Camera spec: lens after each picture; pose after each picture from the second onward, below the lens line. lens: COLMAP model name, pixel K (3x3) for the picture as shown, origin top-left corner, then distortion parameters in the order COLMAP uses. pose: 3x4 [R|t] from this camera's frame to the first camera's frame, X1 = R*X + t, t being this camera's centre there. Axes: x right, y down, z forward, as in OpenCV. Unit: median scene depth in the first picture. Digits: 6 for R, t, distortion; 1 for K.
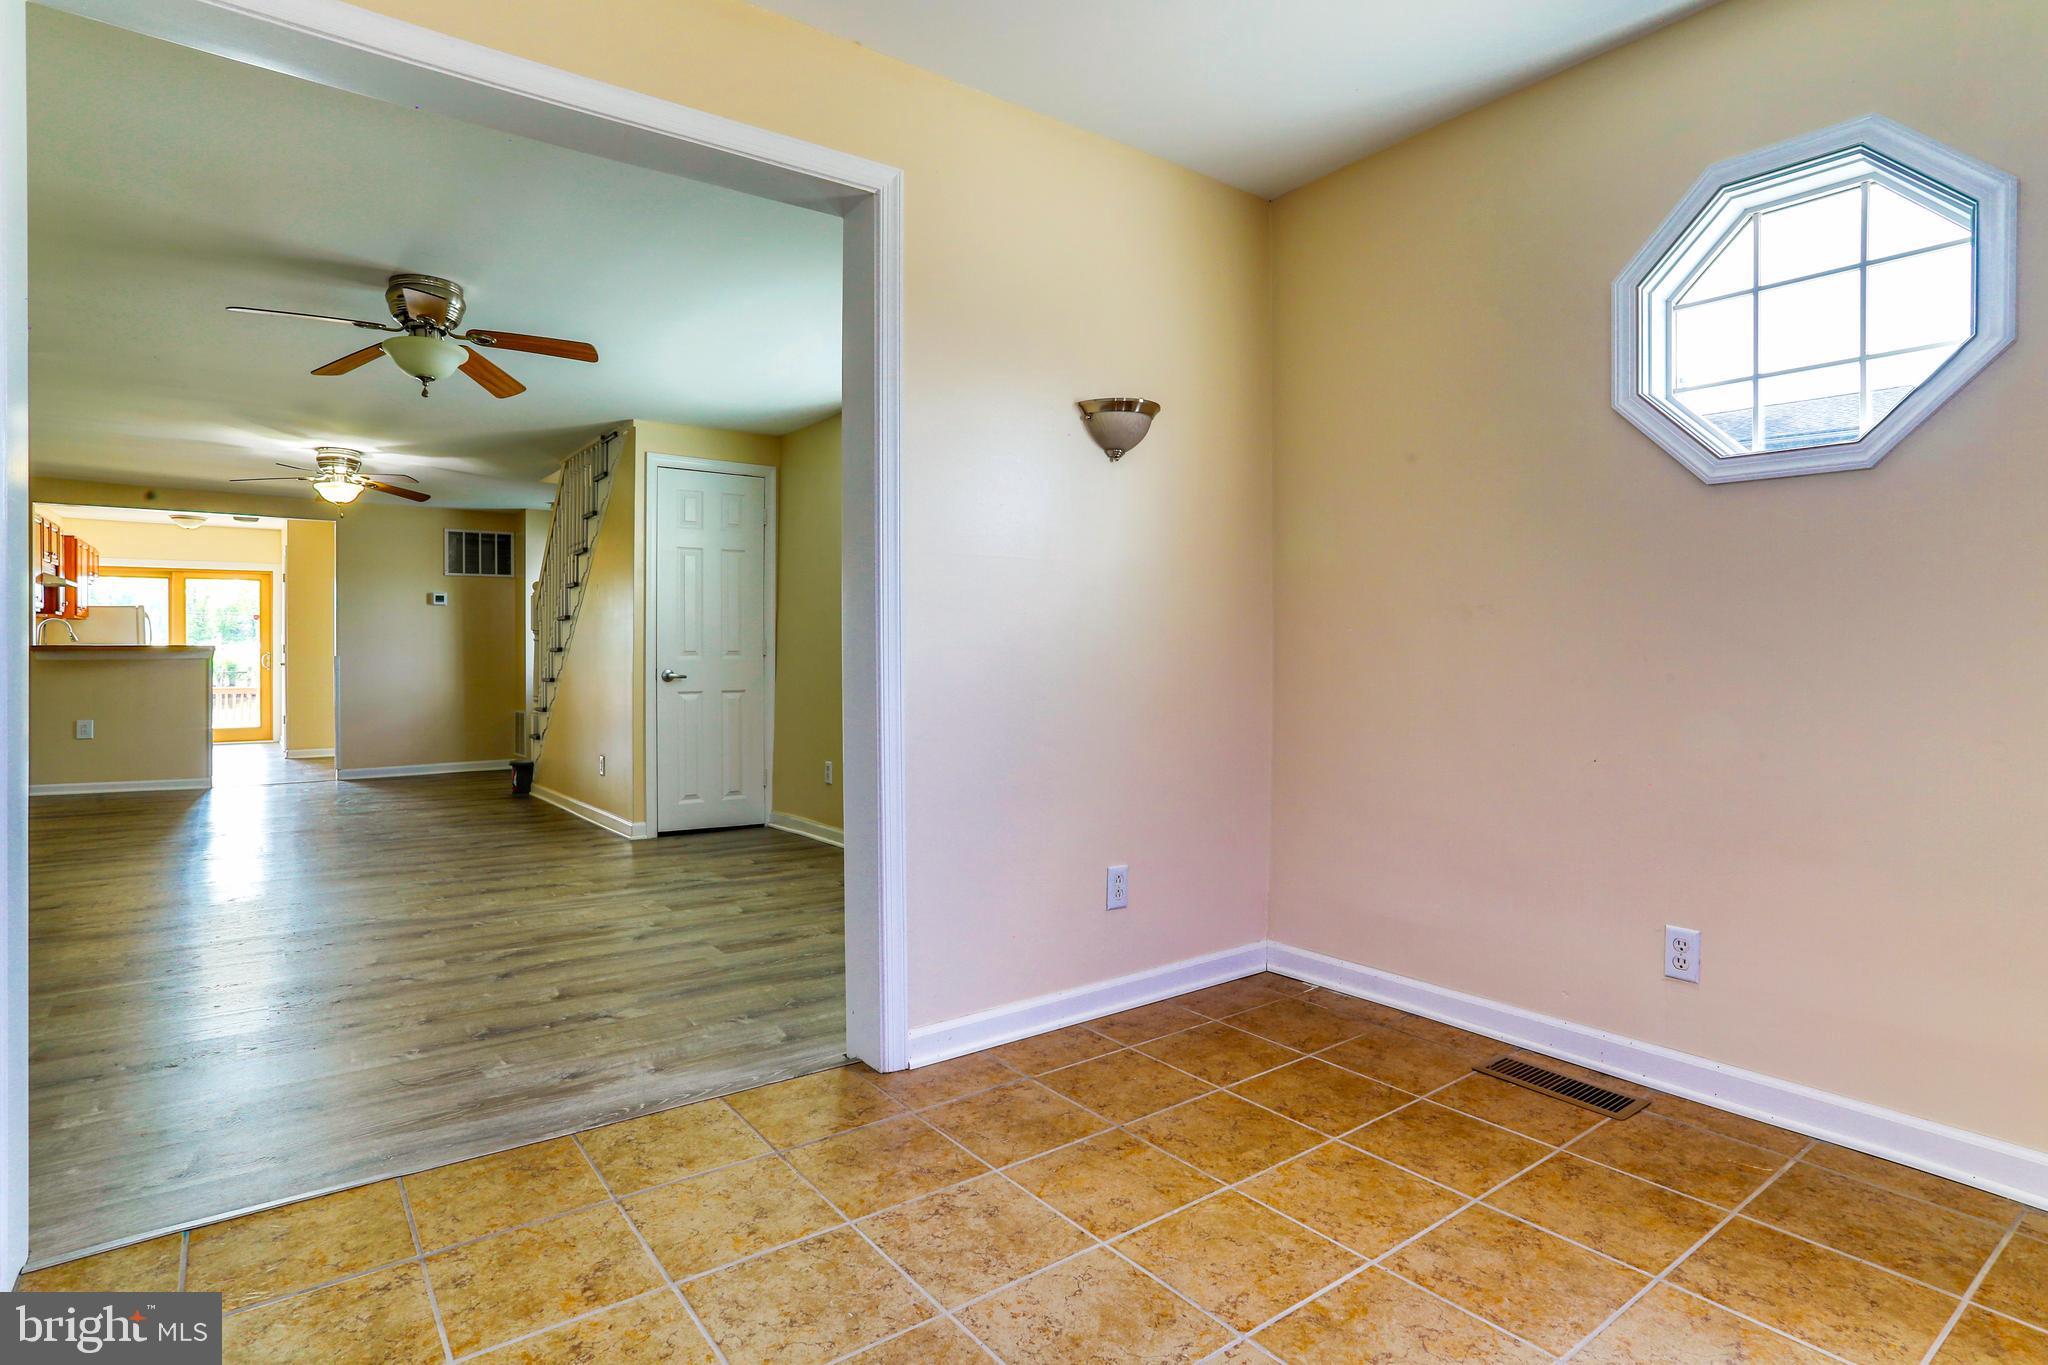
lens RADIAL K [[1061.9, 0, 1030.7], [0, 1061.9, 645.0], [0, 0, 1]] dist [-0.038839, 0.022362]
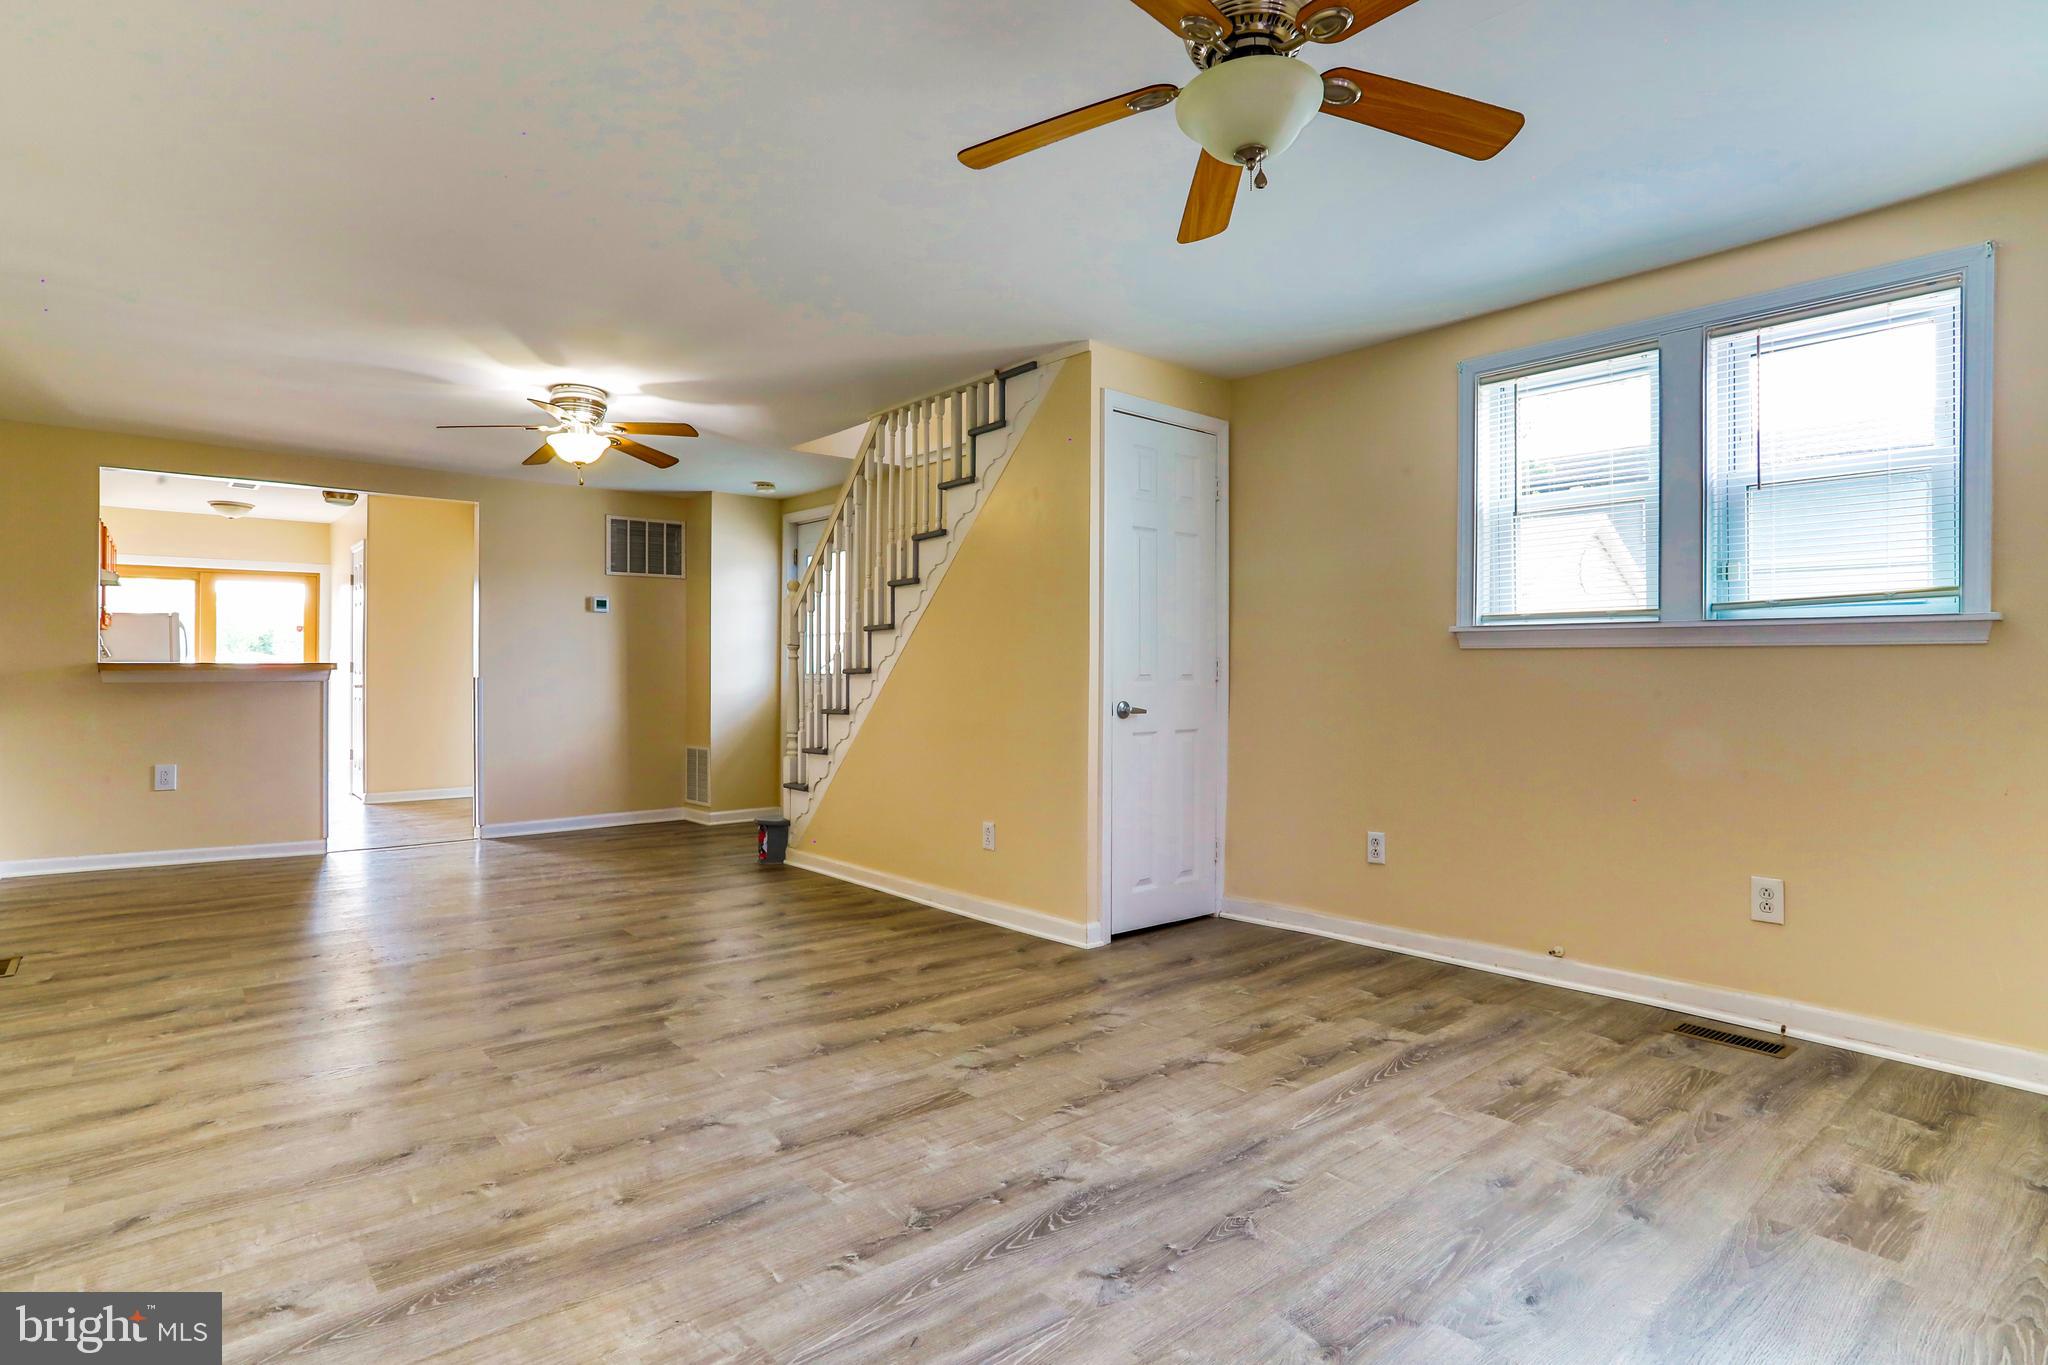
lens RADIAL K [[1057.5, 0, 1038.4], [0, 1057.5, 670.4], [0, 0, 1]] dist [-0.054821, 0.028920]
pose [[0.997551, 0.003841, 0.069841, -0.379783], [-0.004171, 0.999981, 0.004571, 0.000056], [-0.069823, -0.004851, 0.997548, 0.260562]]
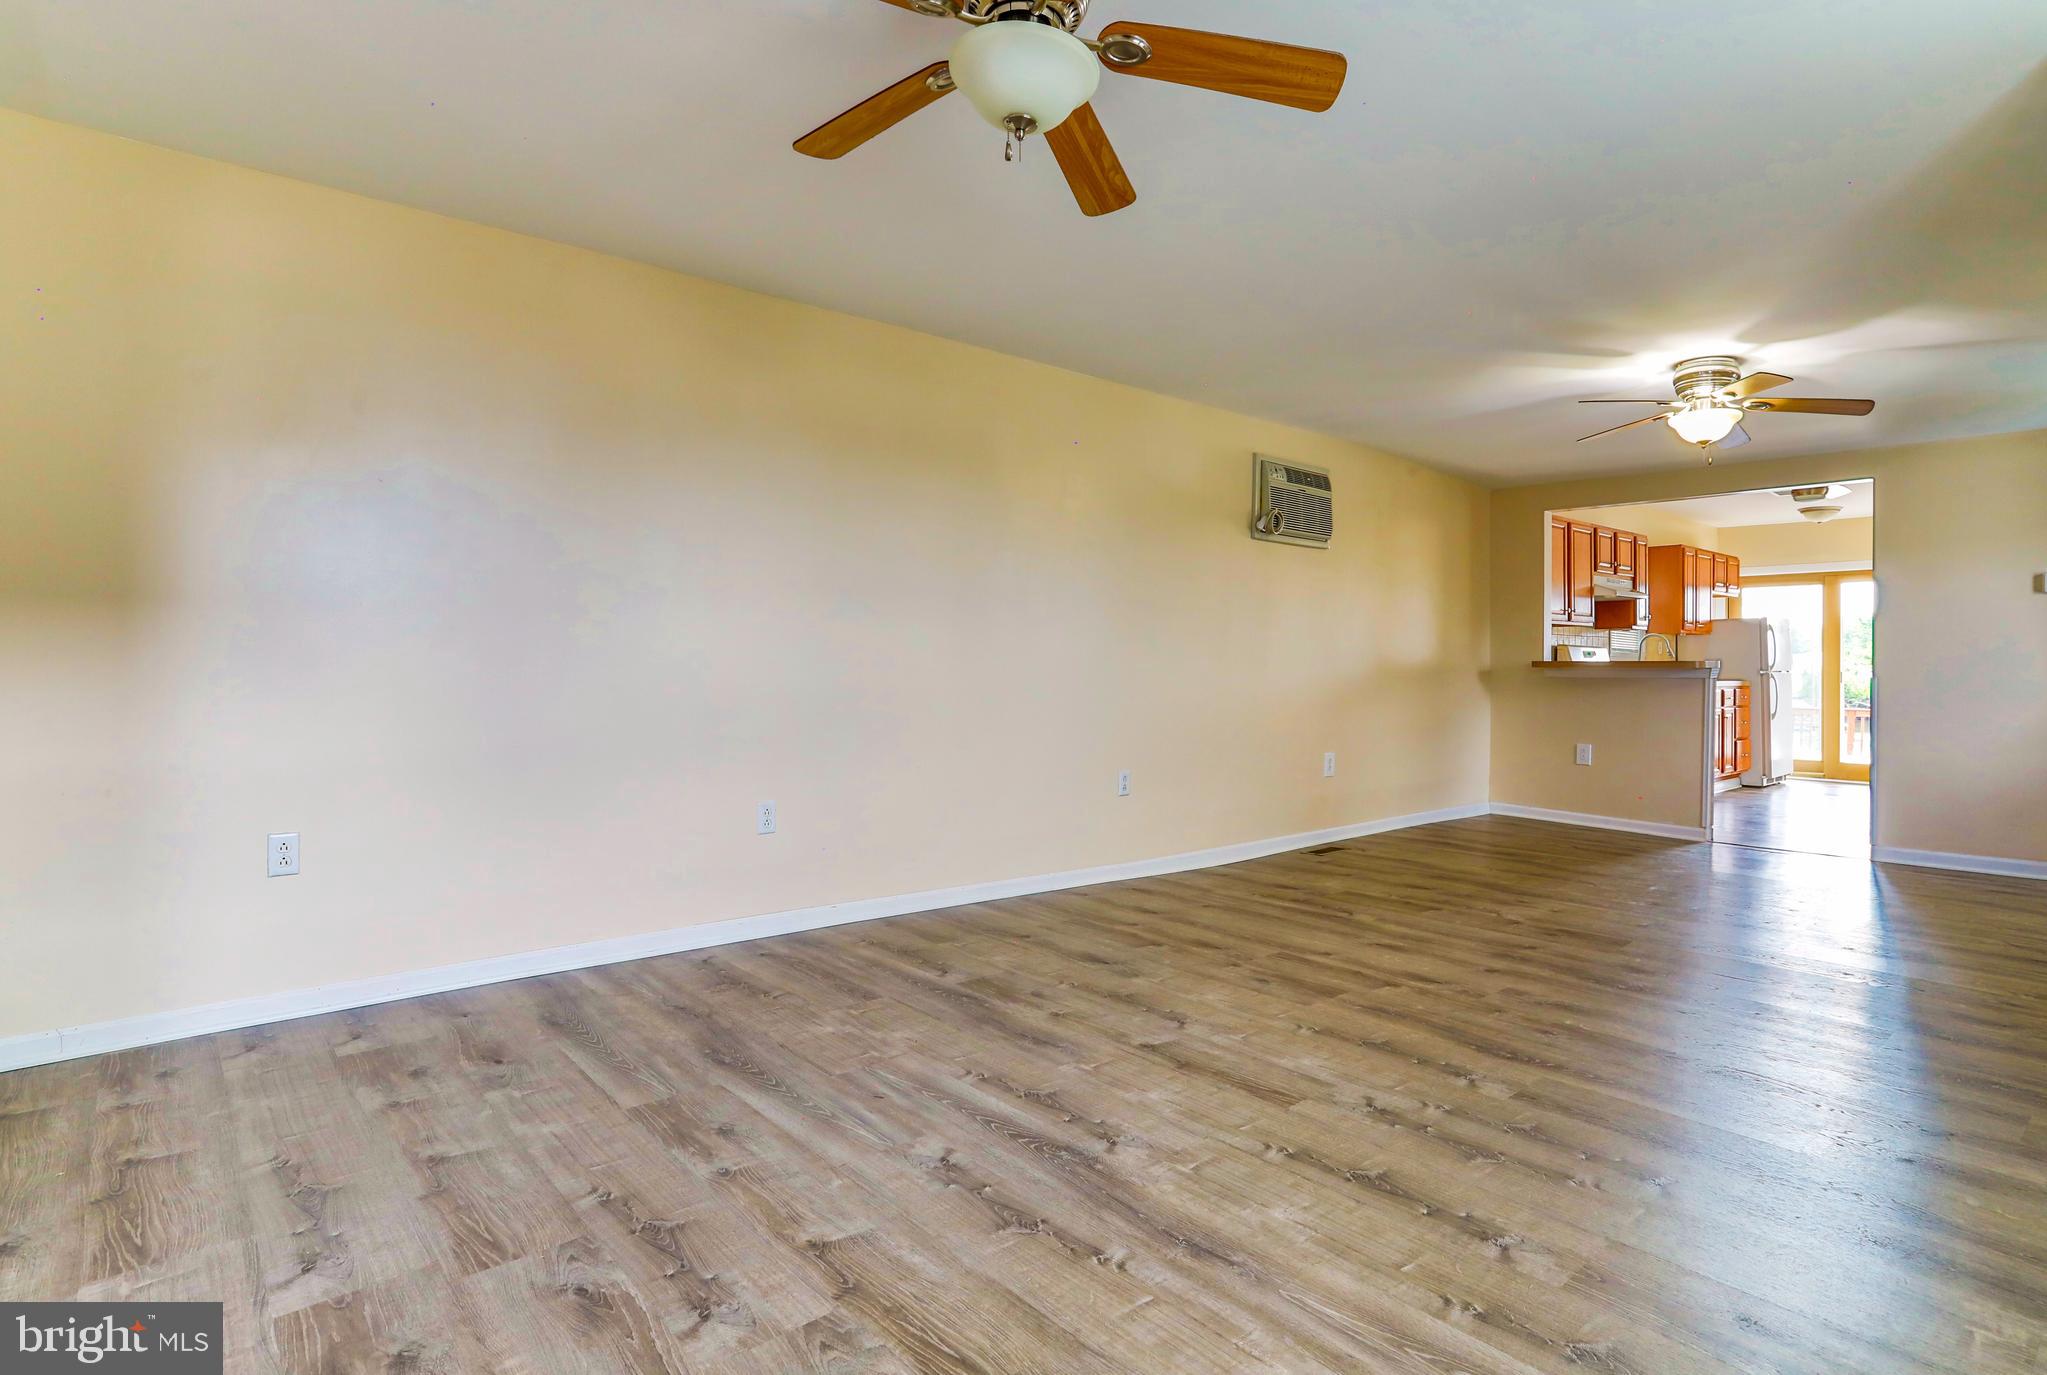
lens RADIAL K [[1070.4, 0, 1048.6], [0, 1070.4, 665.9], [0, 0, 1]] dist [-0.059637, 0.031133]
pose [[0.074590, 0.002606, -0.997211, -0.036229], [-0.001190, 0.999996, 0.002524, 0.002903], [0.997214, 0.000998, 0.074593, 0.516329]]
